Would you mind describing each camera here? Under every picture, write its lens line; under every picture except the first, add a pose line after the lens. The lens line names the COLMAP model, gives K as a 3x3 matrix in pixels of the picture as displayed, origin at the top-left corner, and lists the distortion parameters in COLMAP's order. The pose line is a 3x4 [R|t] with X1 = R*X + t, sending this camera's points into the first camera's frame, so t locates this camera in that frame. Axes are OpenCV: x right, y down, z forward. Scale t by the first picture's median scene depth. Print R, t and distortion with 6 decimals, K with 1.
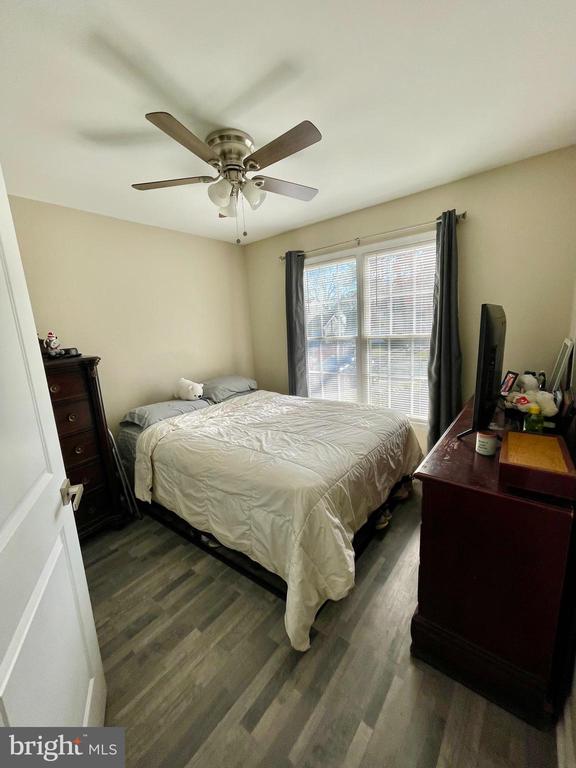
lens RADIAL K [[308.8, 0, 286.2], [0, 308.8, 383.4], [0, 0, 1]] dist [-0.003429, 0.001394]
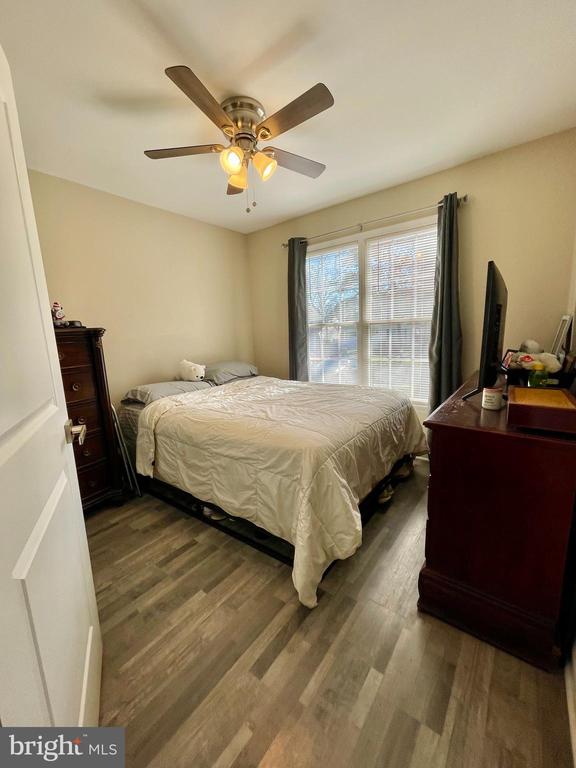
lens RADIAL K [[308.8, 0, 285.9], [0, 308.8, 383.6], [0, 0, 1]] dist [-0.003429, 0.001394]
pose [[0.999772, 0.012598, 0.017240, -0.039297], [-0.012214, 0.999680, -0.022171, 0.128770], [-0.017514, 0.021956, 0.999606, -0.007218]]
